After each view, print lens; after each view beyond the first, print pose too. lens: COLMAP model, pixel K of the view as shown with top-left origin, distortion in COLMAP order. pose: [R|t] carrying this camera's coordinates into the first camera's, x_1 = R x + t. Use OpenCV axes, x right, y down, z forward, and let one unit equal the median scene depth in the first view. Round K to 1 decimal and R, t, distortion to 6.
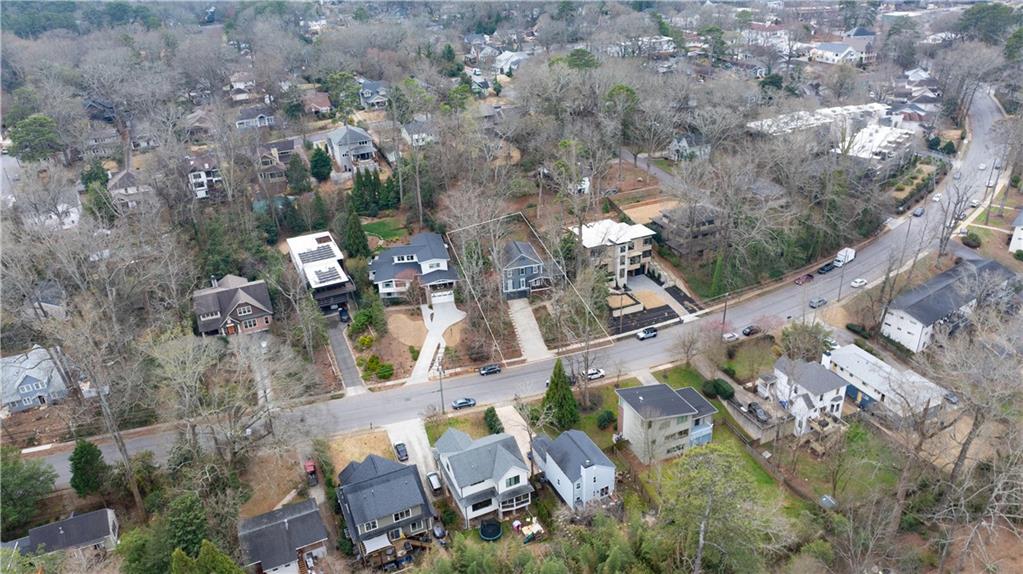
lens RADIAL K [[685.9, 0, 511.5], [0, 685.9, 287.0], [0, 0, 1]] dist [-0.017018, 0.003283]
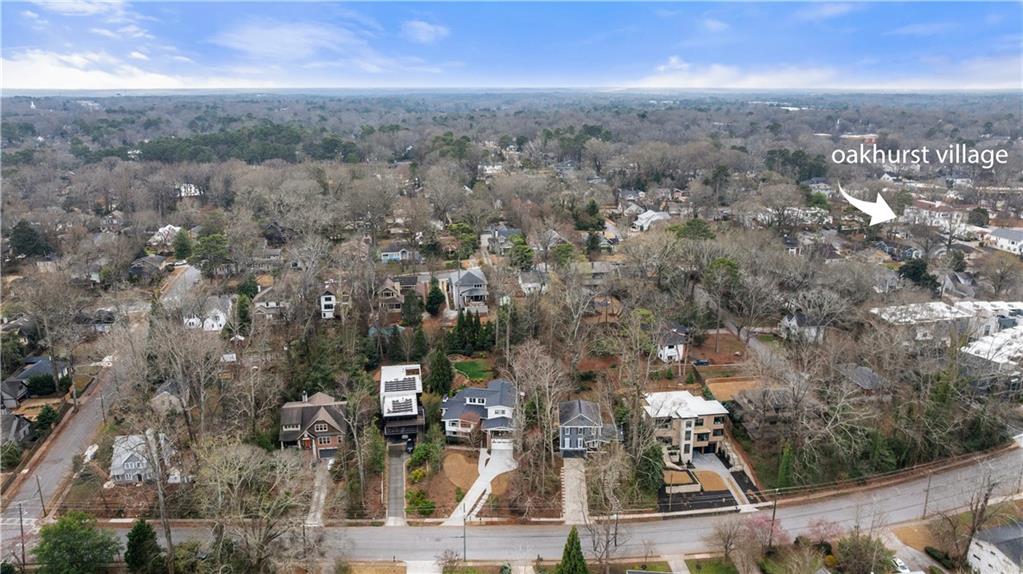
lens RADIAL K [[685.9, 0, 511.5], [0, 685.9, 287.0], [0, 0, 1]] dist [-0.017018, 0.003283]
pose [[0.966668, 0.109838, -0.231275, 0.123199], [-0.153836, 0.971241, -0.181728, -0.028923], [0.204664, 0.211249, 0.955765, -0.035743]]
